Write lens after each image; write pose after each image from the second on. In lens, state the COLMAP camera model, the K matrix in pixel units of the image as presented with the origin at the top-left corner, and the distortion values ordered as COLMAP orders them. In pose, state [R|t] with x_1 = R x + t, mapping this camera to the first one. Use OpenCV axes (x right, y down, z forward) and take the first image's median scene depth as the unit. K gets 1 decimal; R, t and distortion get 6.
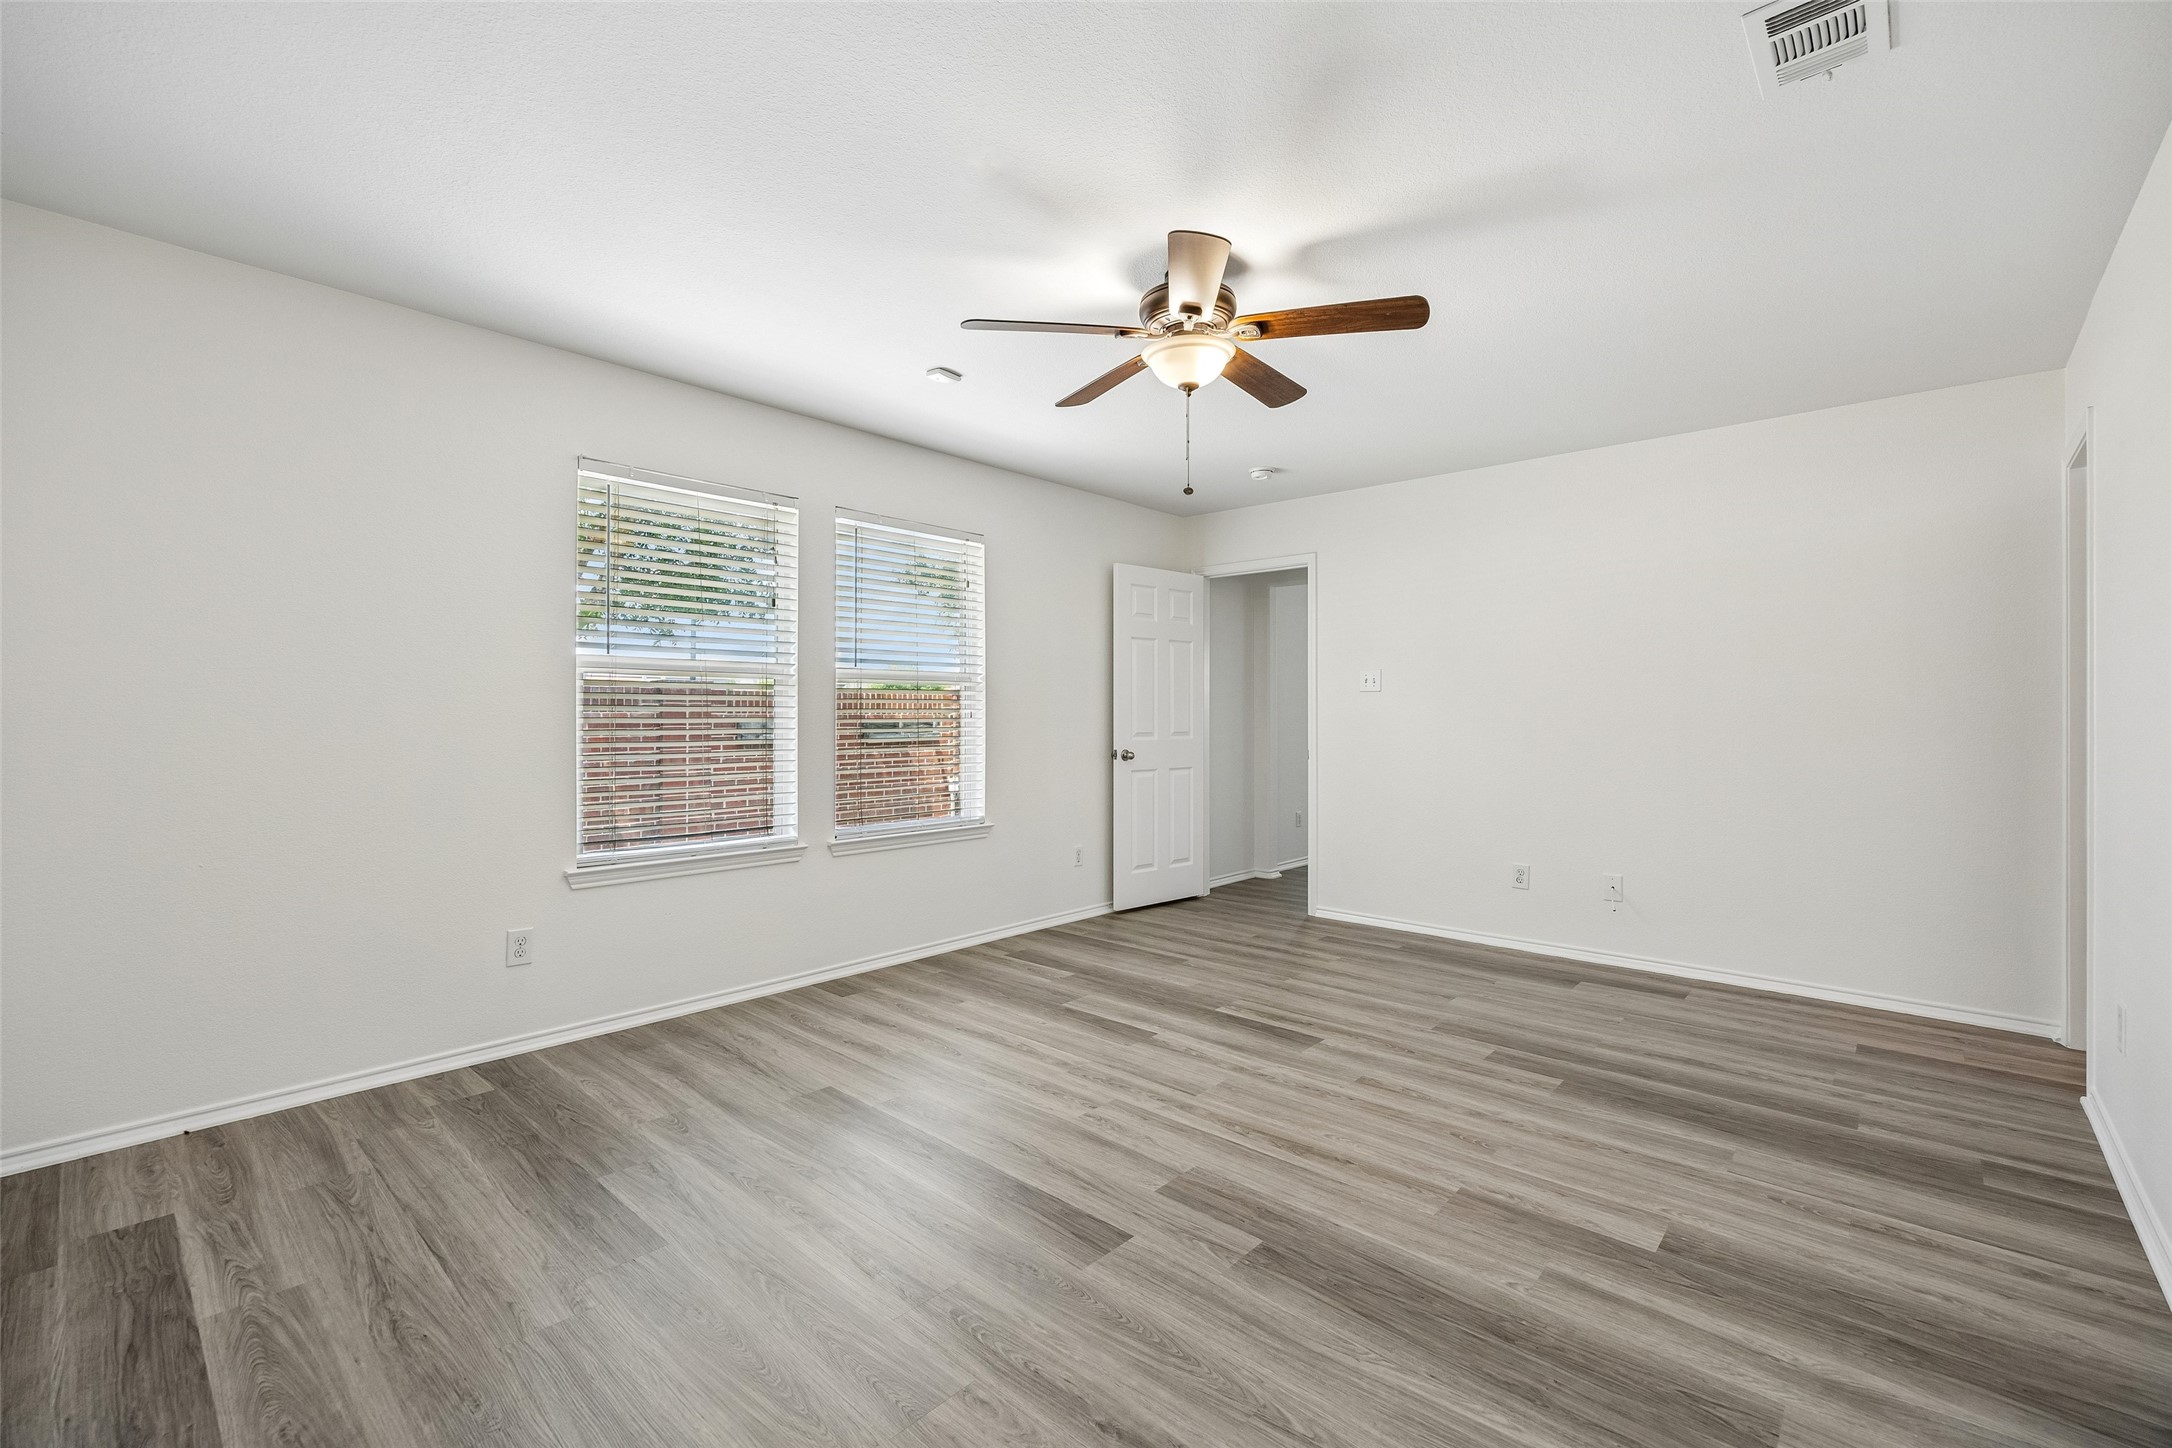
lens RADIAL K [[926.8, 0, 1103.5], [0, 926.8, 712.8], [0, 0, 1]] dist [-0.013012, 0.002857]
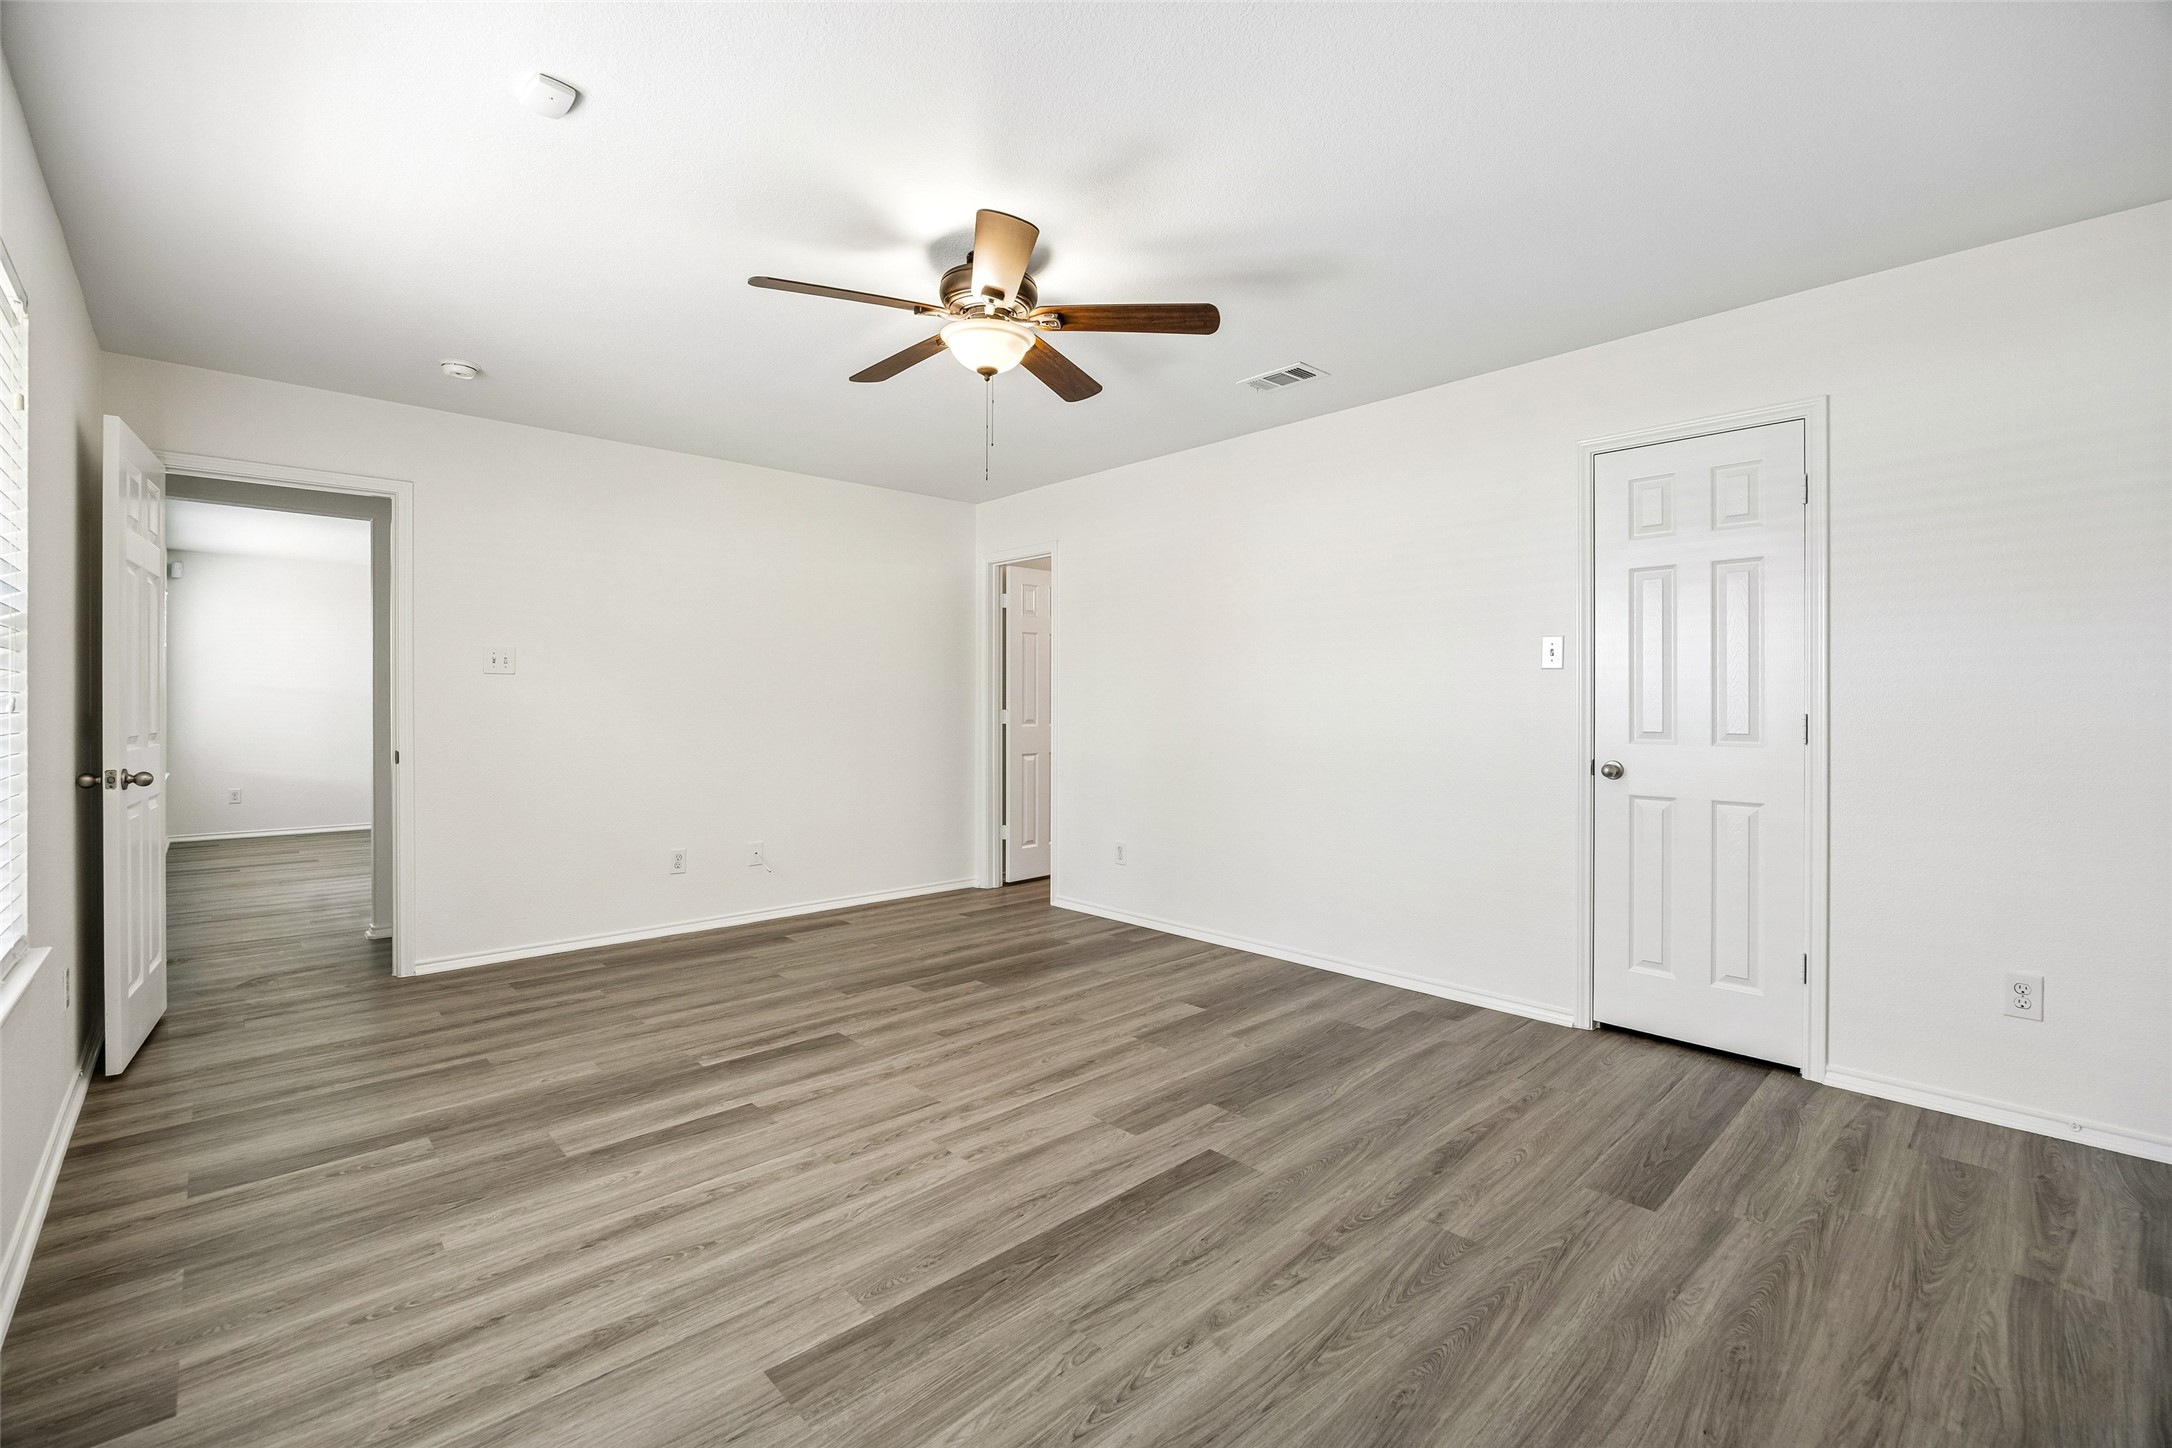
lens RADIAL K [[926.8, 0, 1068.2], [0, 926.8, 709.2], [0, 0, 1]] dist [-0.013012, 0.002857]
pose [[0.110363, -0.014452, 0.993786, -0.782487], [-0.003583, 0.999882, 0.014939, -0.010234], [-0.993885, -0.005210, 0.110298, 0.709622]]
